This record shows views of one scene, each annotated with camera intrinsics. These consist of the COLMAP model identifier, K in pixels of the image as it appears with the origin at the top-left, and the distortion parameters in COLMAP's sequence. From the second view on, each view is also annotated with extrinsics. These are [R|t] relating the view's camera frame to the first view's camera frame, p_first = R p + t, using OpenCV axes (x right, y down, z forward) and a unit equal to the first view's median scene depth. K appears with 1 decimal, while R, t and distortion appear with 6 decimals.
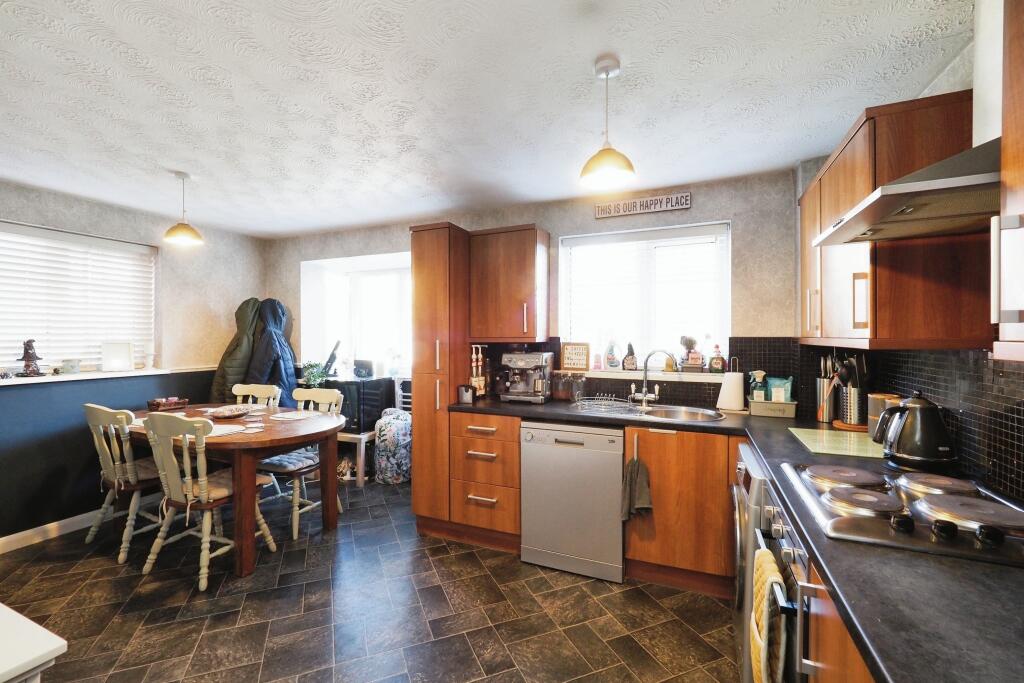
lens RADIAL K [[428.1, 0, 512.0], [0, 428.1, 341.5], [0, 0, 1]] dist [-0.000391, -0.000075]
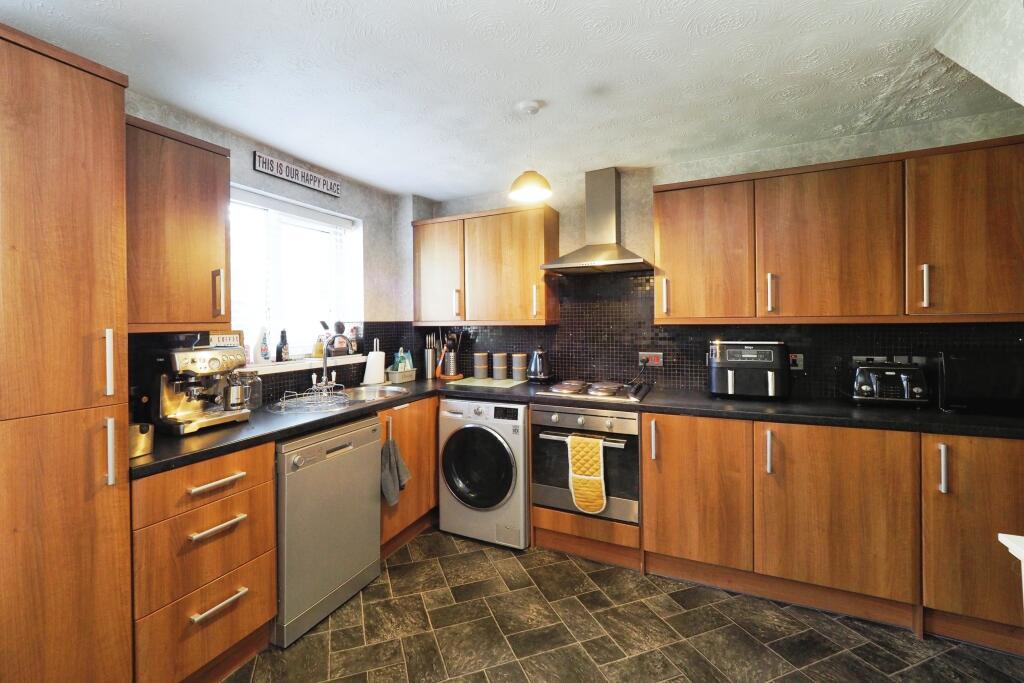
lens RADIAL K [[429.0, 0, 474.3], [0, 429.0, 321.2], [0, 0, 1]] dist [-0.000159, -0.000135]
pose [[0.082143, 0.000117, 0.996621, -0.614035], [0.022096, 0.999754, -0.001938, -0.002031], [-0.996376, 0.022180, 0.082120, 0.612630]]
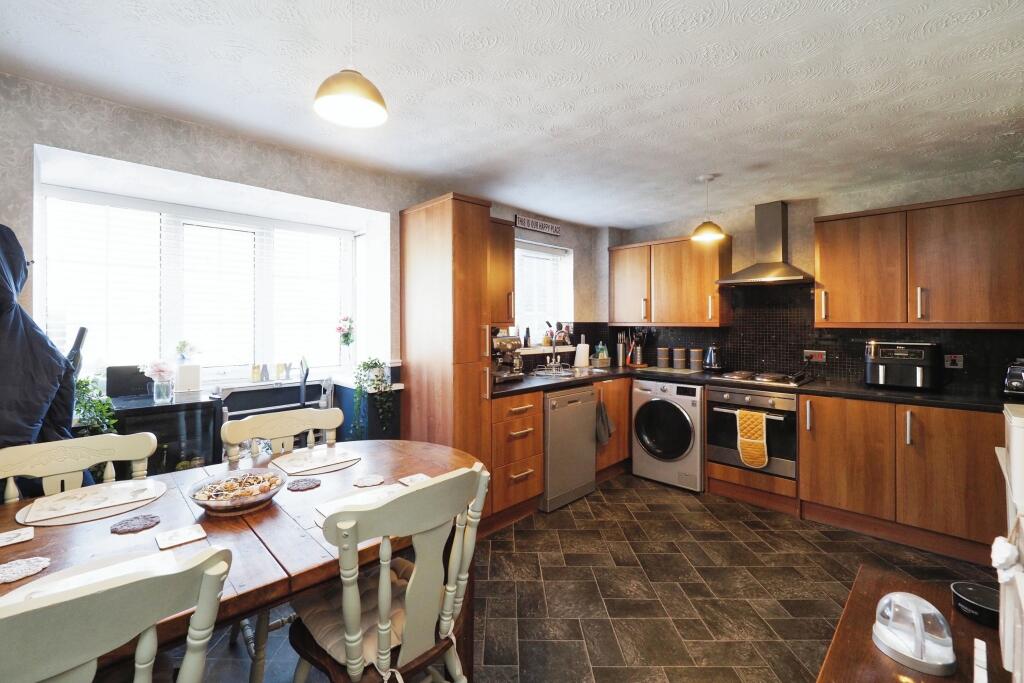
lens RADIAL K [[432.3, 0, 490.0], [0, 432.3, 314.5], [0, 0, 1]] dist [-0.016336, -0.000291]
pose [[0.399740, 0.017242, 0.916466, -1.092431], [0.007564, 0.999727, -0.022108, -0.005036], [-0.916597, 0.015770, 0.399501, 0.645780]]
